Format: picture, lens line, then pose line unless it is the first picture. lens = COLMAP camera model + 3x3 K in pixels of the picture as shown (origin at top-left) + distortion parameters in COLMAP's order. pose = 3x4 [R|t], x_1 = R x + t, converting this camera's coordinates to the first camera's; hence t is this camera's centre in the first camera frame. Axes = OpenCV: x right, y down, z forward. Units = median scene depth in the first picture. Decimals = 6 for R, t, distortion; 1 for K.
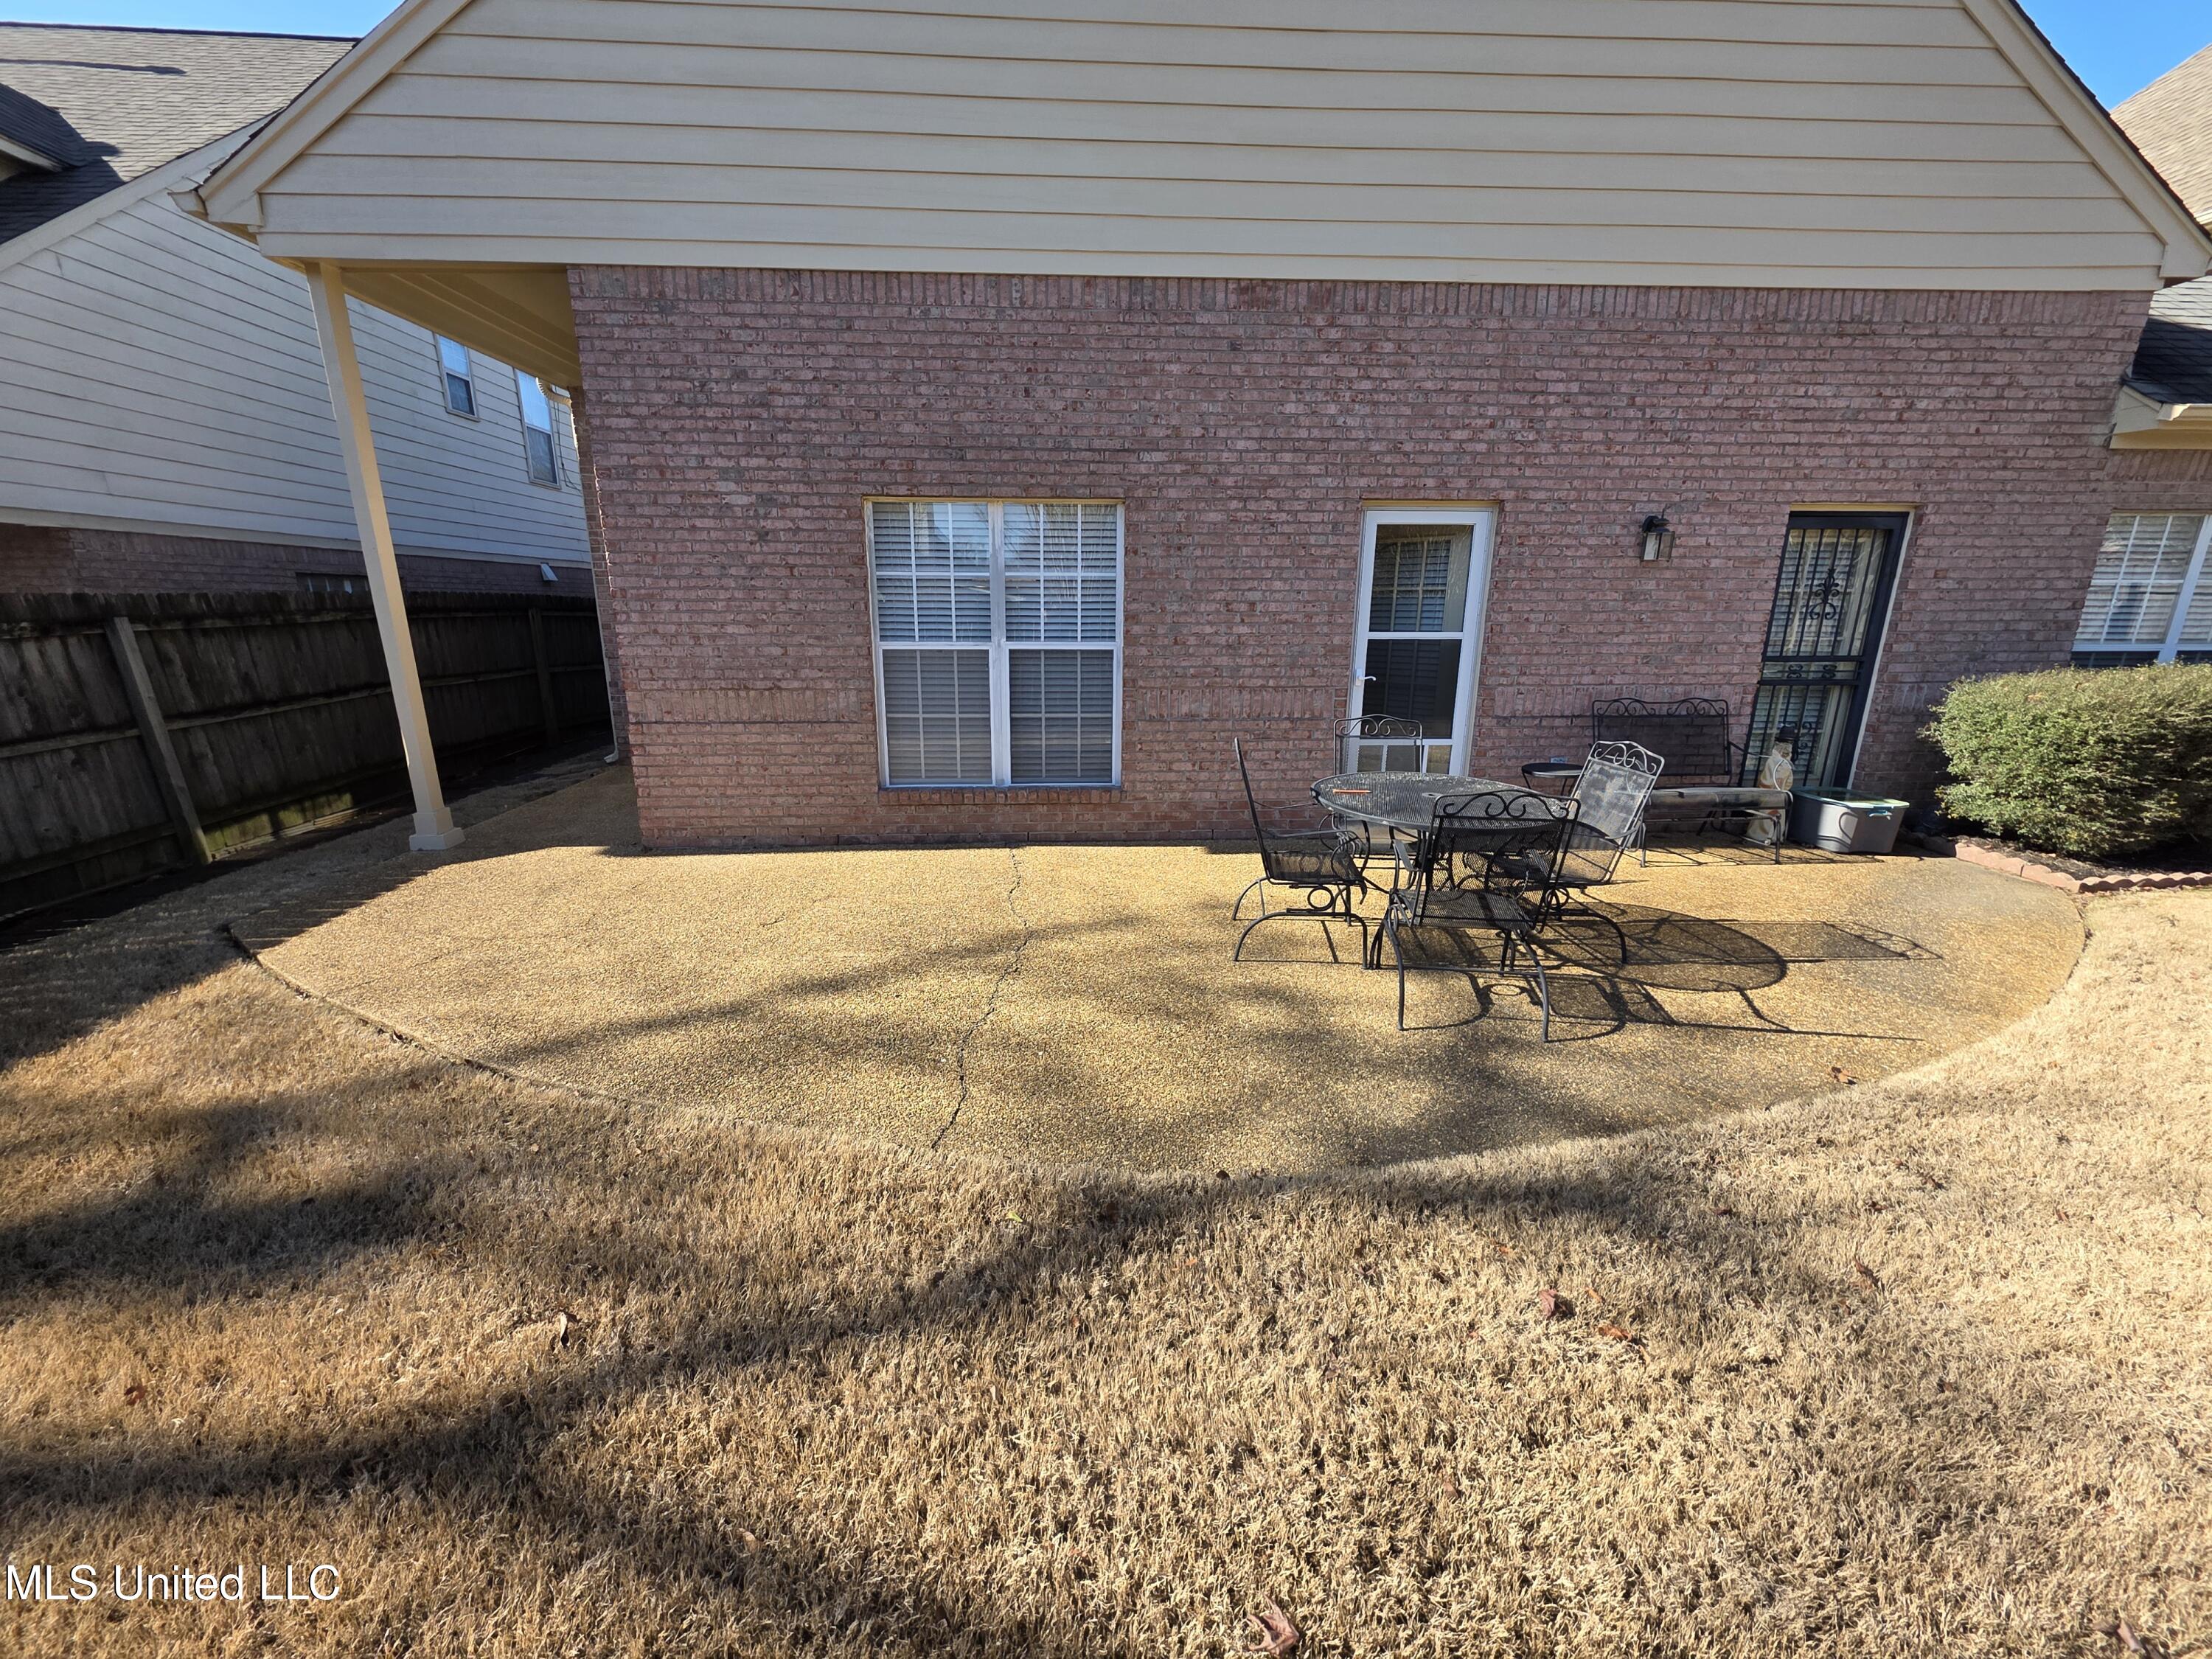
lens RADIAL K [[876.1, 0, 1098.7], [0, 876.1, 814.8], [0, 0, 1]] dist [-0.000866, 0.000026]
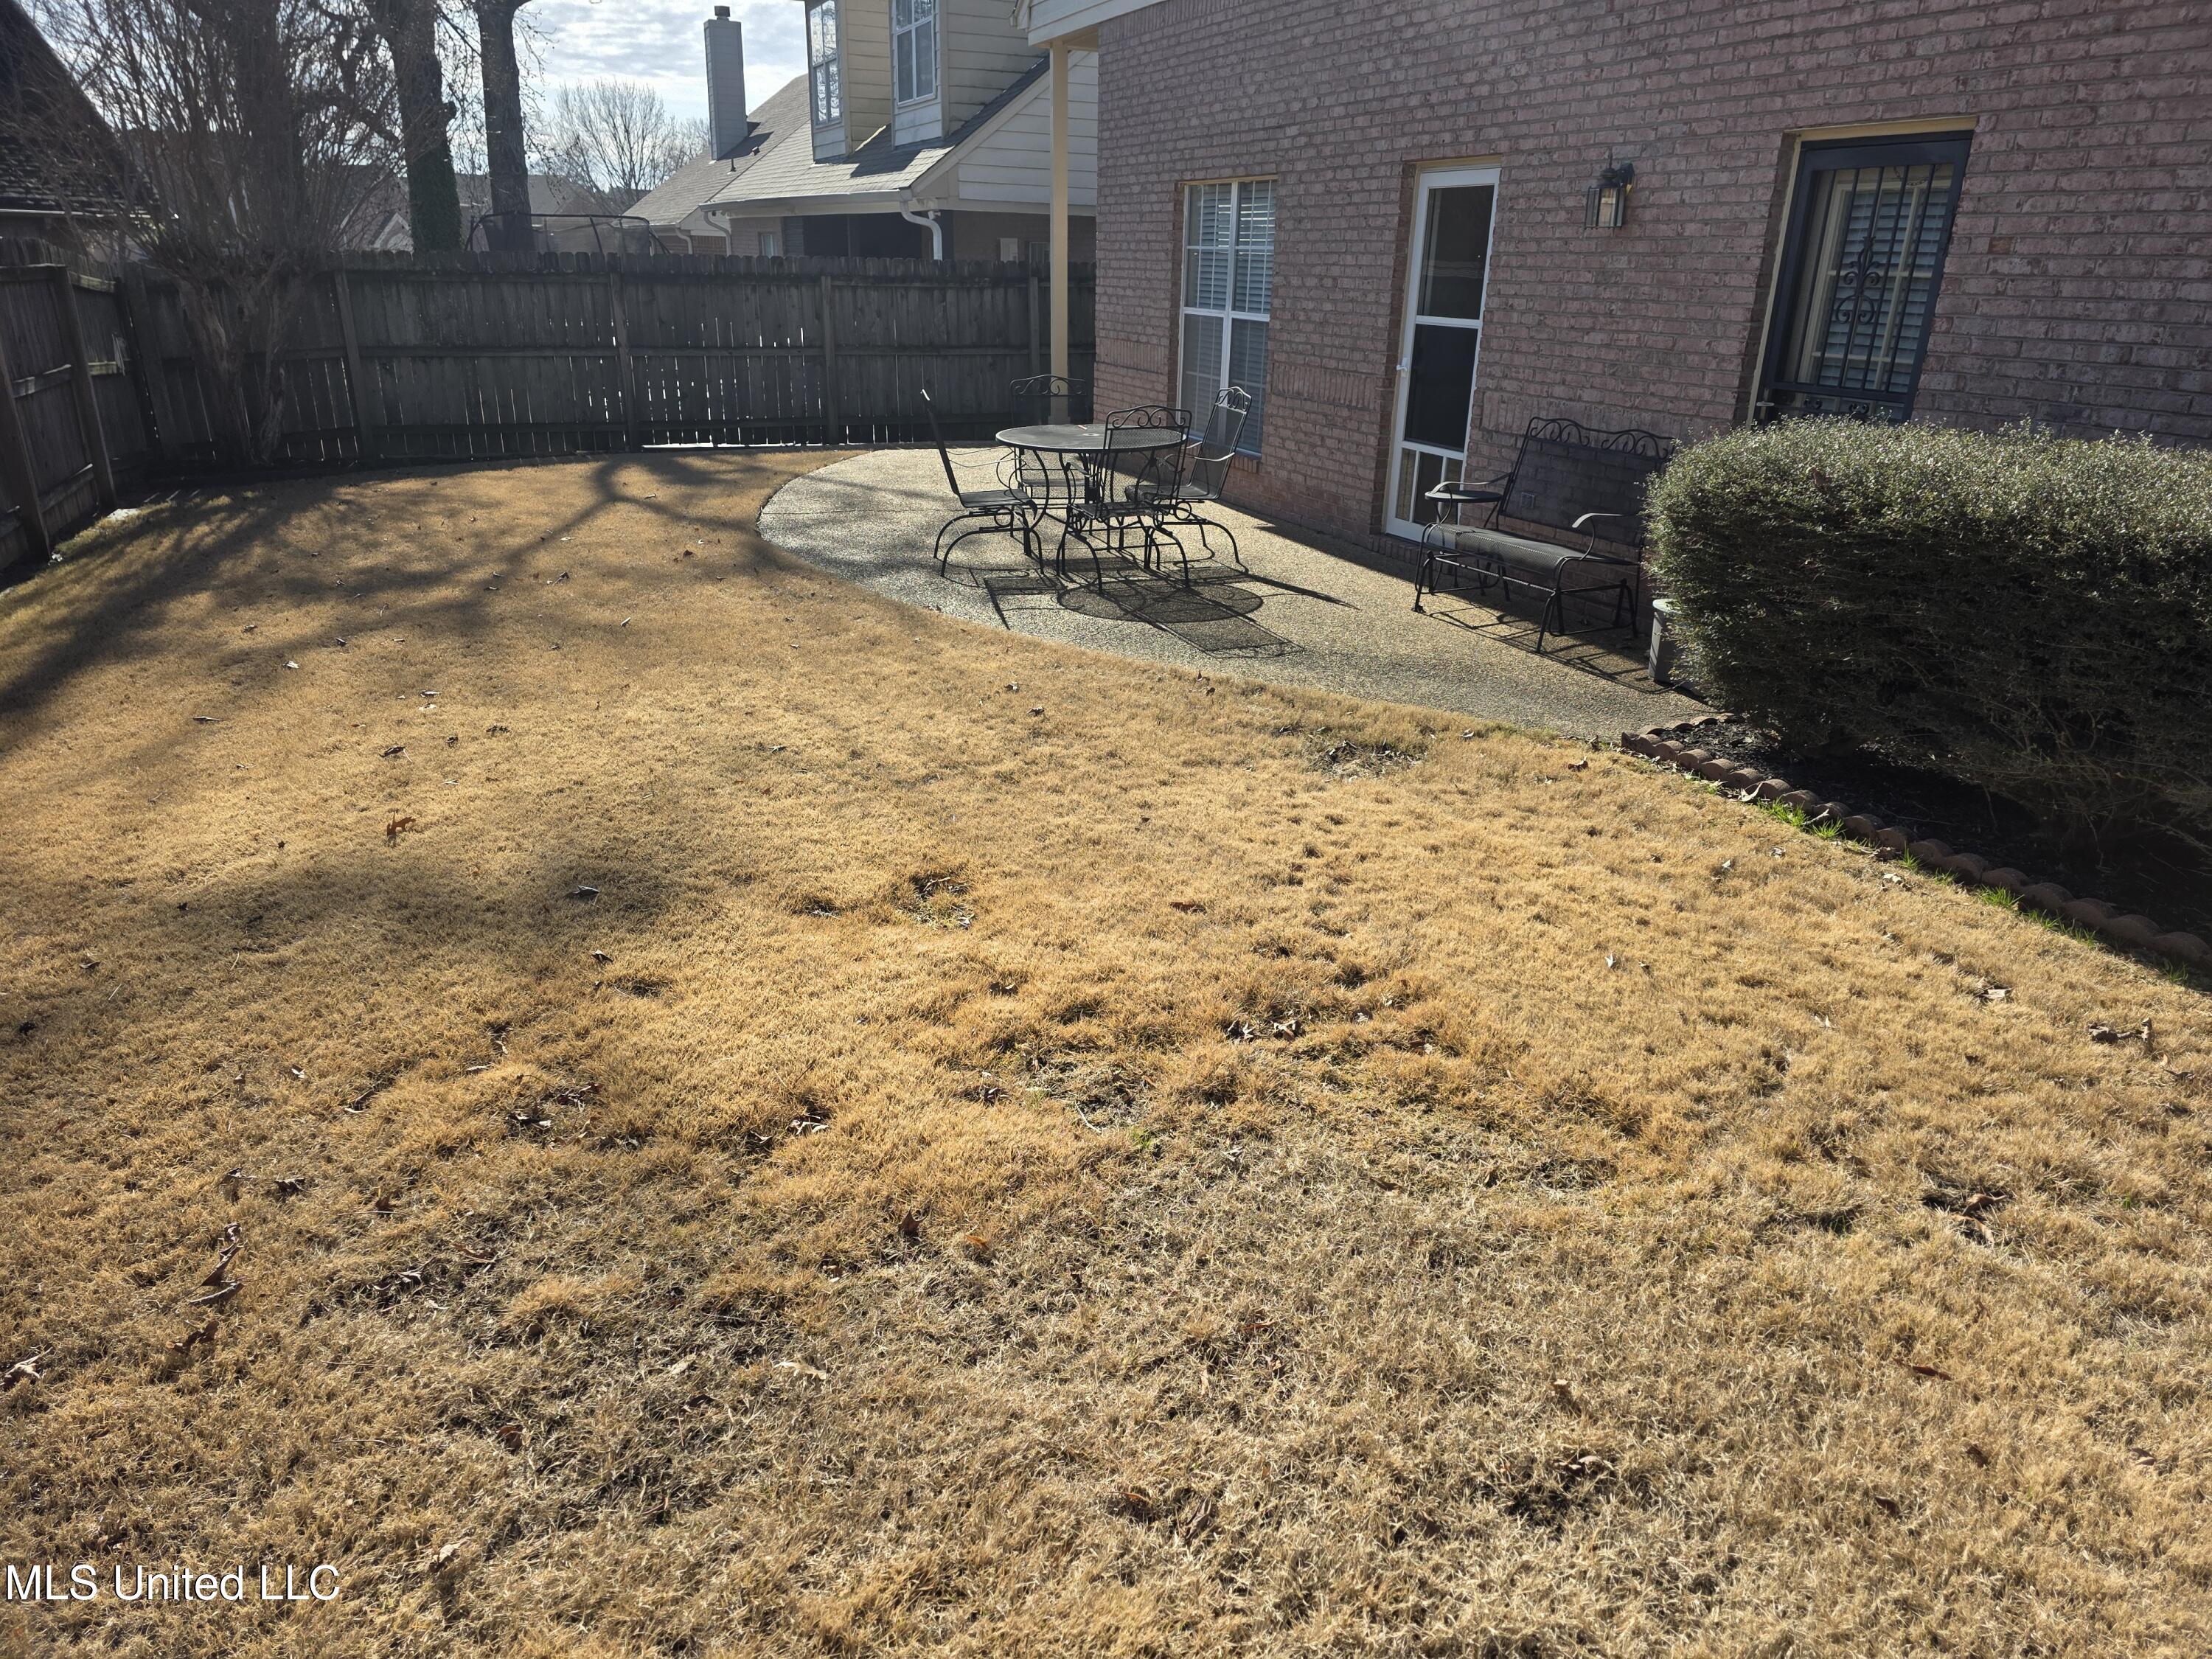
lens RADIAL K [[1473.9, 0, 1109.6], [0, 1473.9, 832.6], [0, 0, 1]] dist [0.037834, -0.040370]
pose [[0.342013, 0.345231, -0.873981, 1.793095], [-0.245763, 0.930559, 0.271405, -0.053794], [0.906988, 0.121968, 0.403108, 0.182716]]
